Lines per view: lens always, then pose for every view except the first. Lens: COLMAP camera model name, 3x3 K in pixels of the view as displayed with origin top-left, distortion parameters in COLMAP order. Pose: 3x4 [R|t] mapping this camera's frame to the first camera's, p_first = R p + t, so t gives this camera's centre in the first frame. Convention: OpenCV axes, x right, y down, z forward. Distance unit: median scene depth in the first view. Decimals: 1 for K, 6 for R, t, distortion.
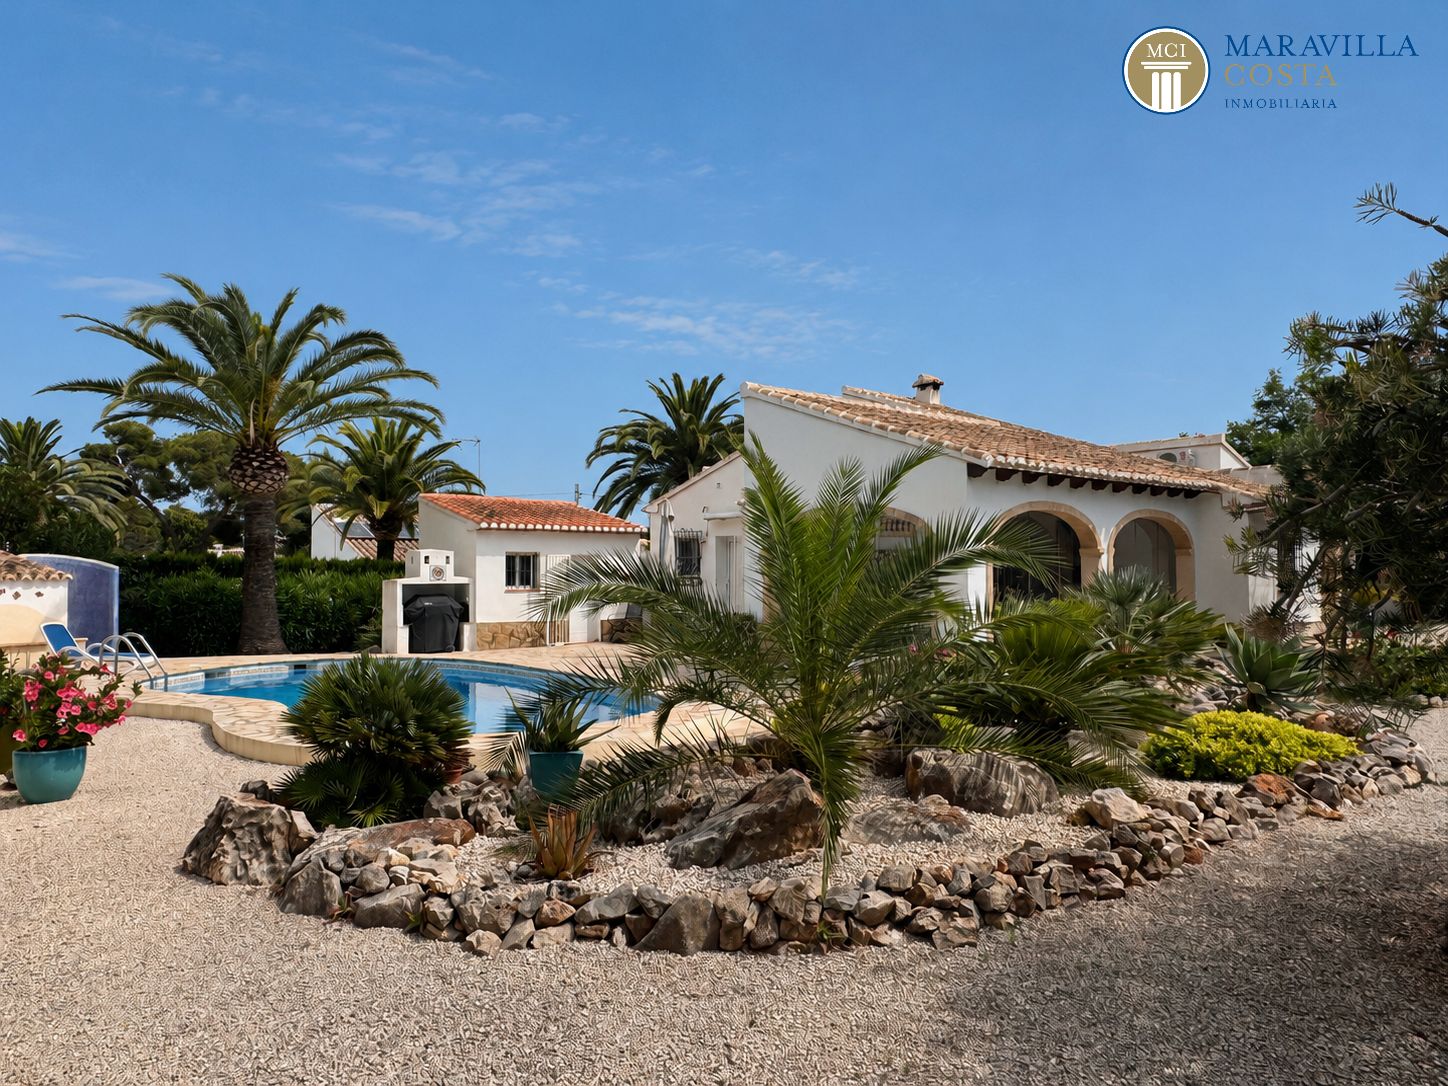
lens RADIAL K [[1080.1, 0, 724.0], [0, 1080.1, 543.0], [0, 0, 1]] dist [-0.009230, 0.004306]
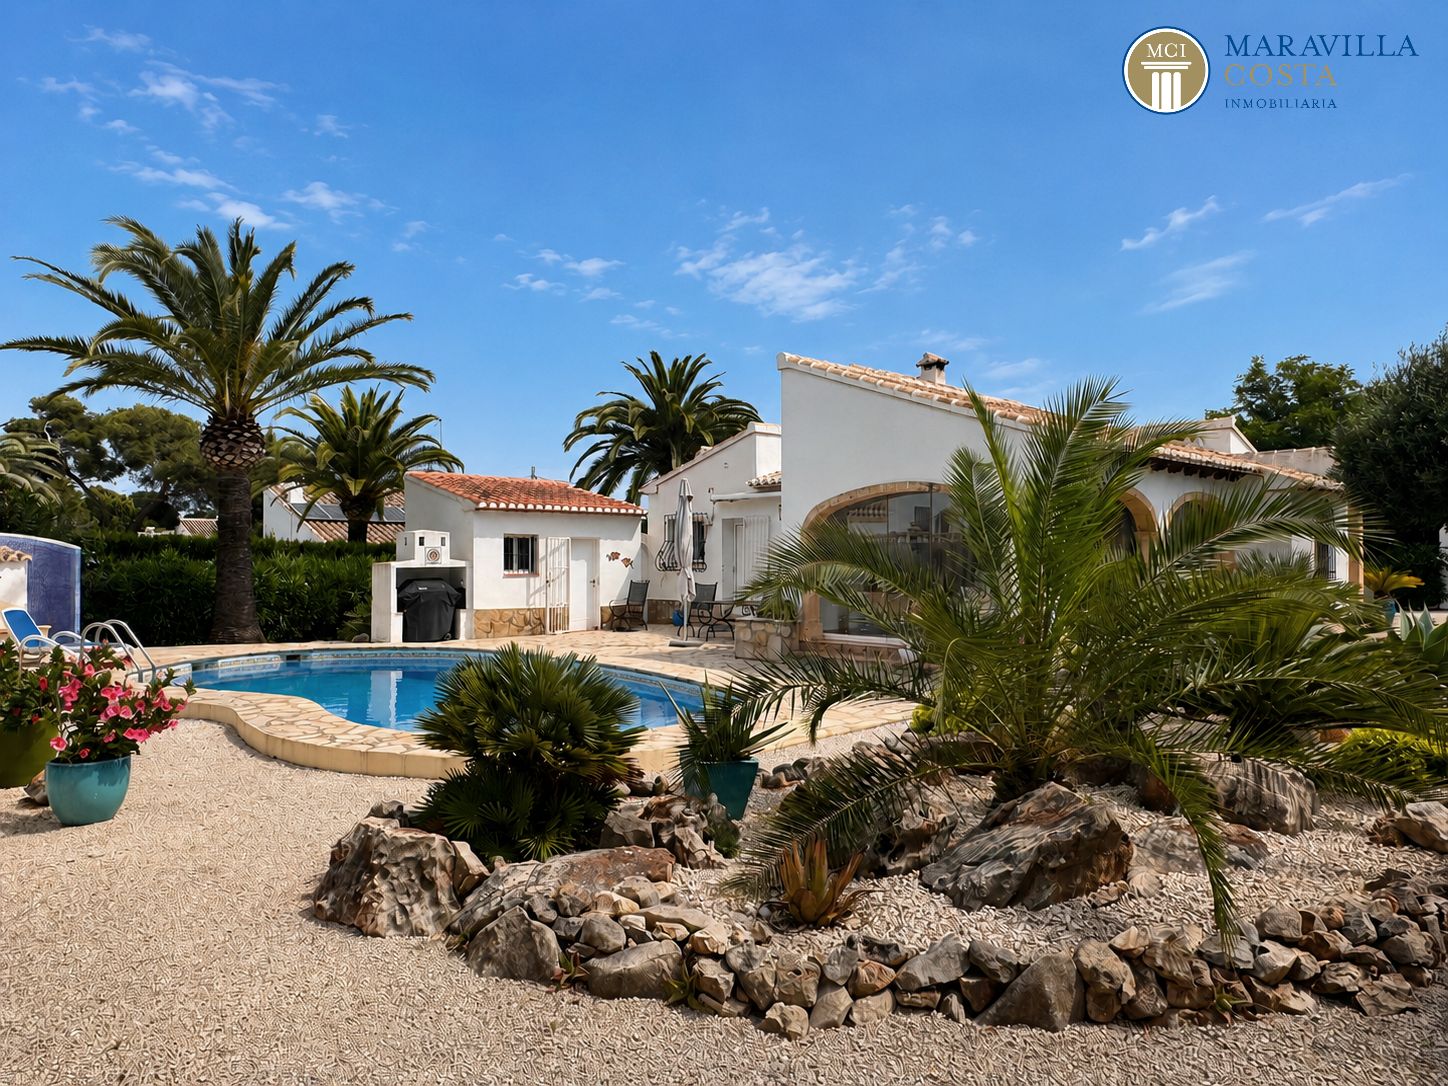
lens RADIAL K [[1080.1, 0, 724.0], [0, 1080.1, 543.0], [0, 0, 1]] dist [-0.009230, 0.004306]
pose [[0.997829, 0.005051, 0.065664, -0.237427], [-0.005802, 0.999920, 0.011258, 0.014766], [-0.065602, -0.011615, 0.997778, 0.173601]]
